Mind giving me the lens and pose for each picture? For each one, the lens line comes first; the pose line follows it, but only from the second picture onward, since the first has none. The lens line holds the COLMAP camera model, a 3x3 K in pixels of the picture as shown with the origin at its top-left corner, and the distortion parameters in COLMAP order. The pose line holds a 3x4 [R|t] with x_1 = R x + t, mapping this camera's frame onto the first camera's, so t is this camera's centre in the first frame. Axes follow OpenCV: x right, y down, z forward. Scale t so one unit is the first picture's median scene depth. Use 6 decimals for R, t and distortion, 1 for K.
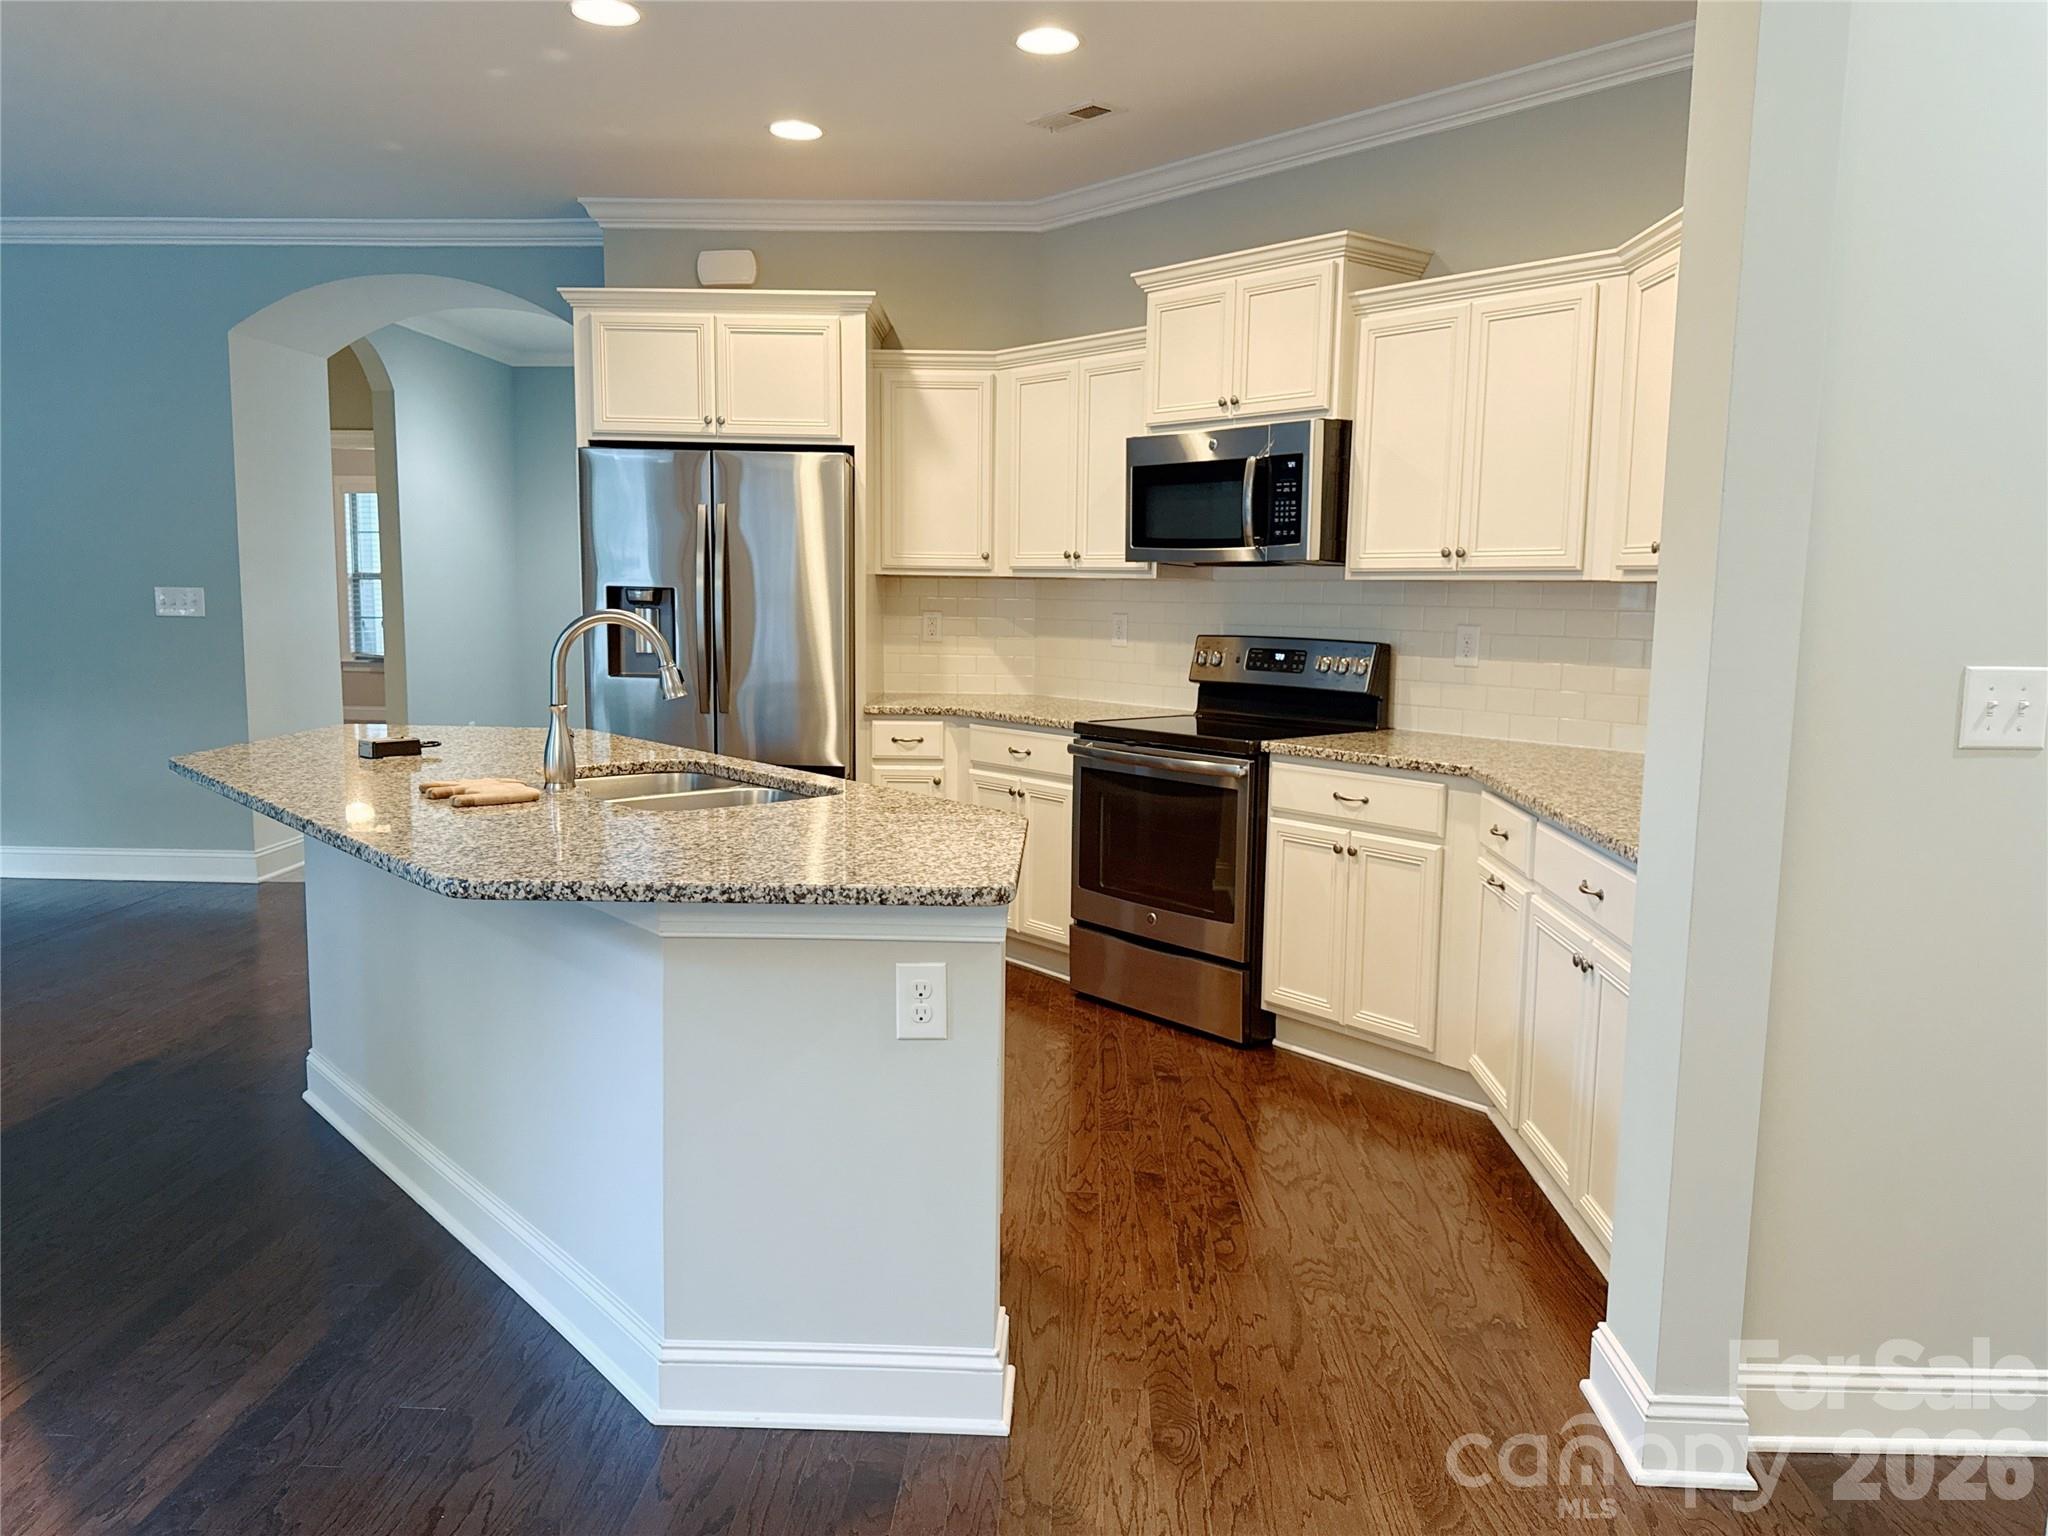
lens RADIAL K [[1490.0, 0, 1026.6], [0, 1490.0, 780.5], [0, 0, 1]] dist [0.058076, -0.006186]
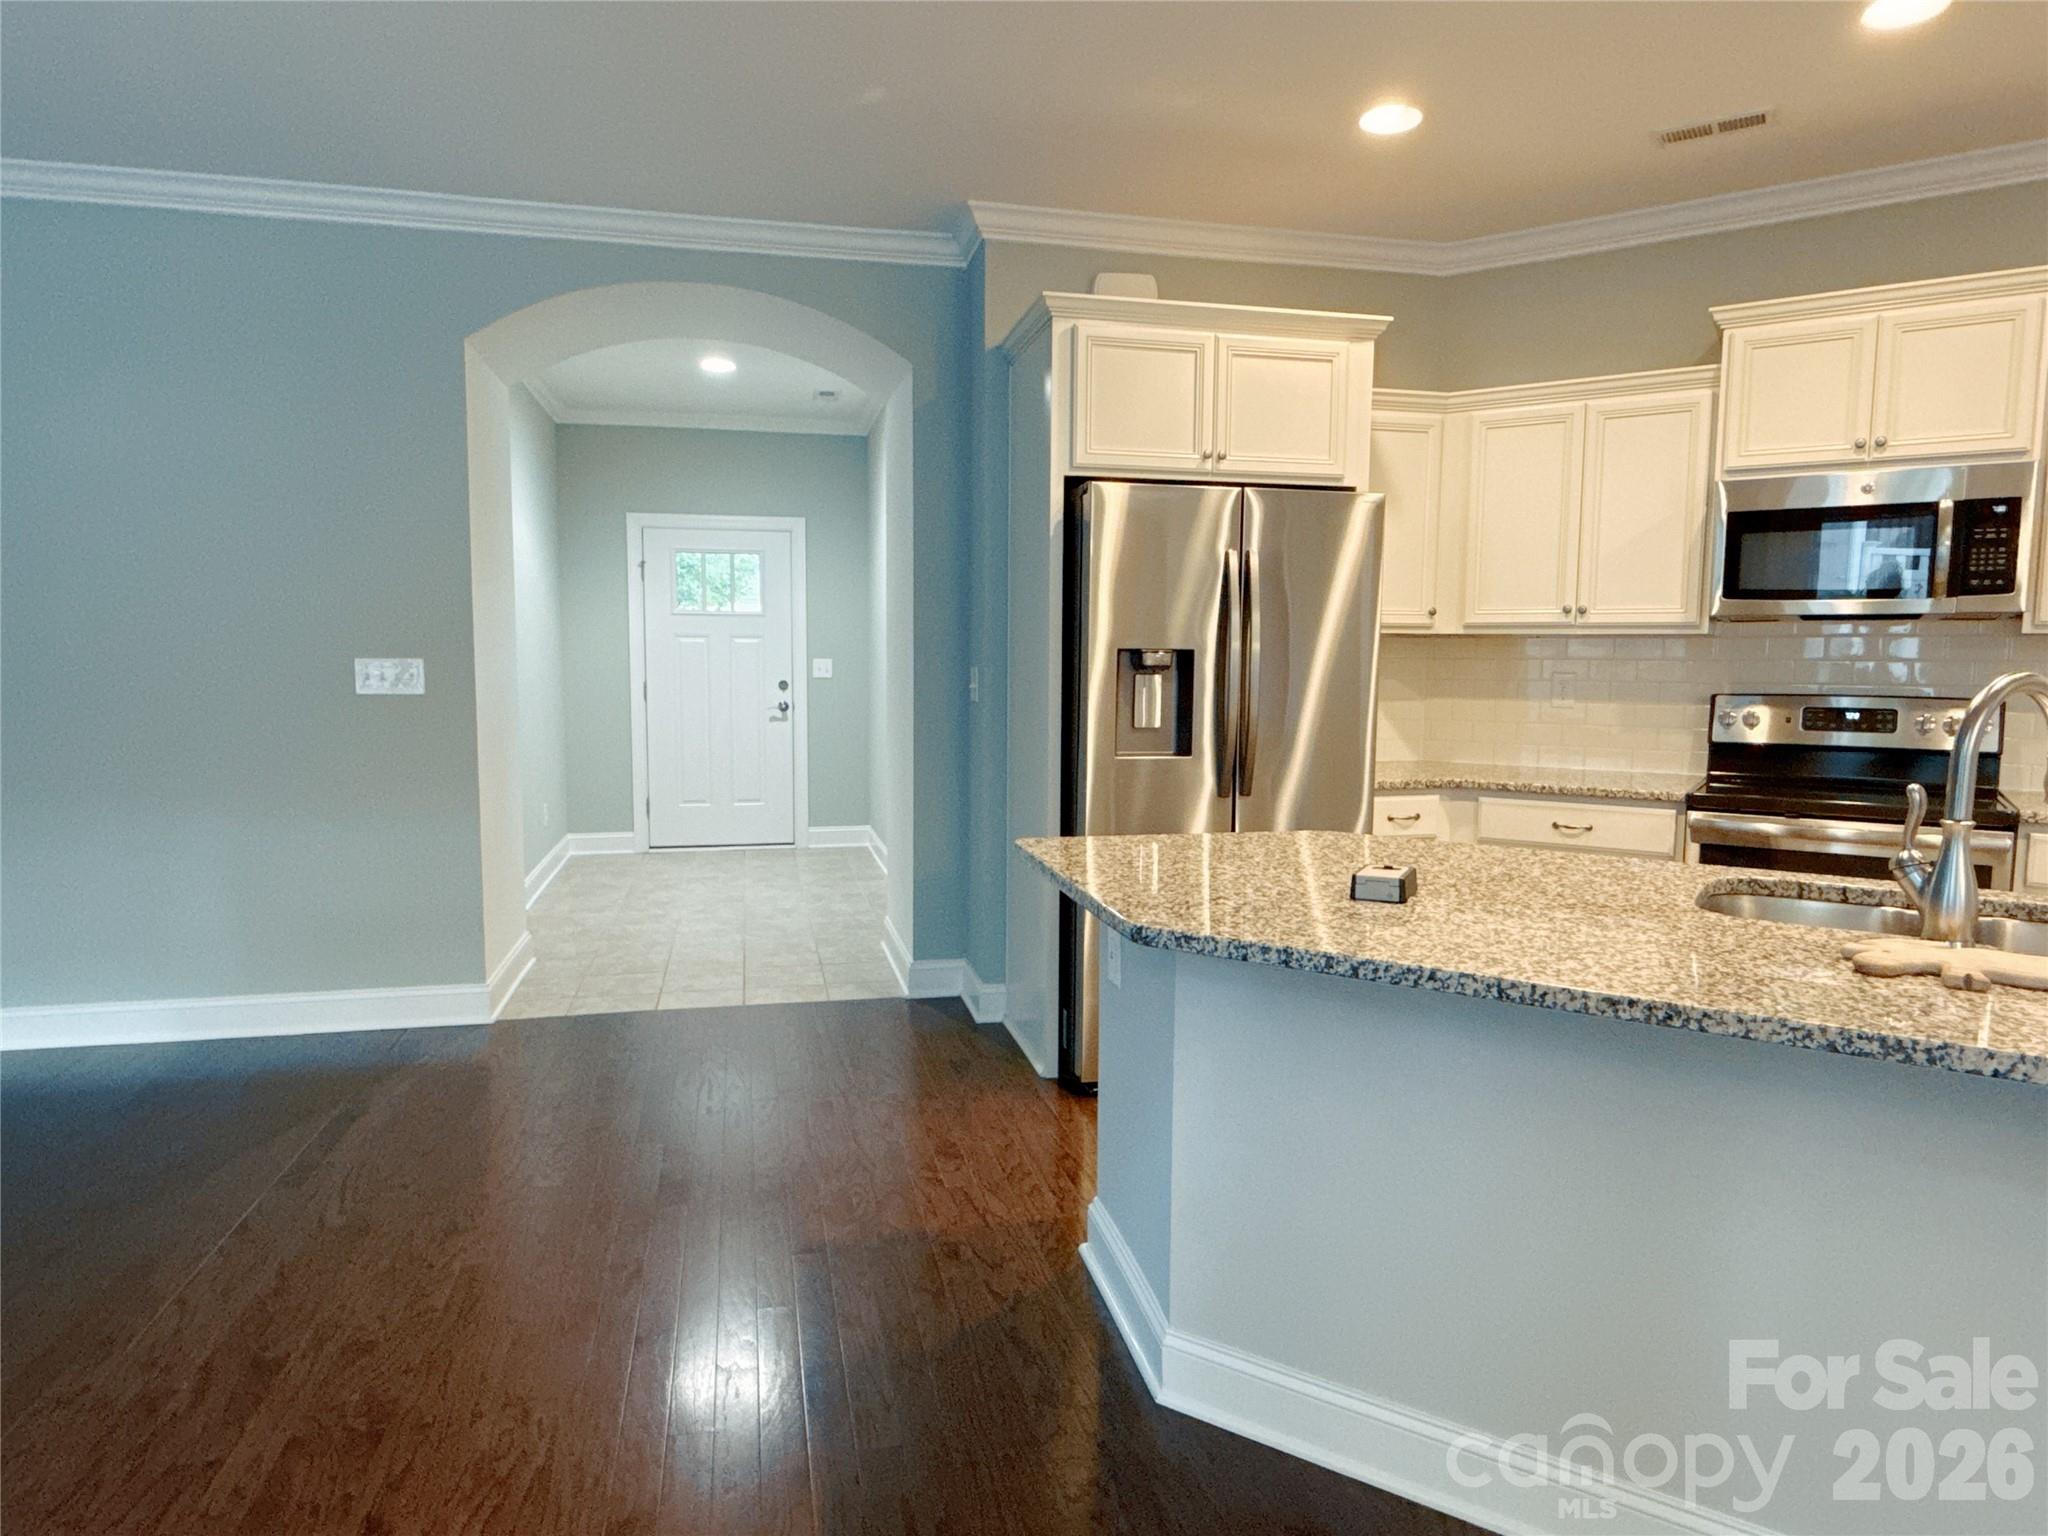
lens RADIAL K [[1253.4, 0, 1025.6], [0, 1253.4, 765.1], [0, 0, 1]] dist [0.007696, 0.001259]
pose [[0.965003, -0.031126, 0.260386, -0.532728], [0.041204, 0.998594, -0.033337, -0.045854], [-0.258983, 0.042900, 0.964929, 0.361140]]
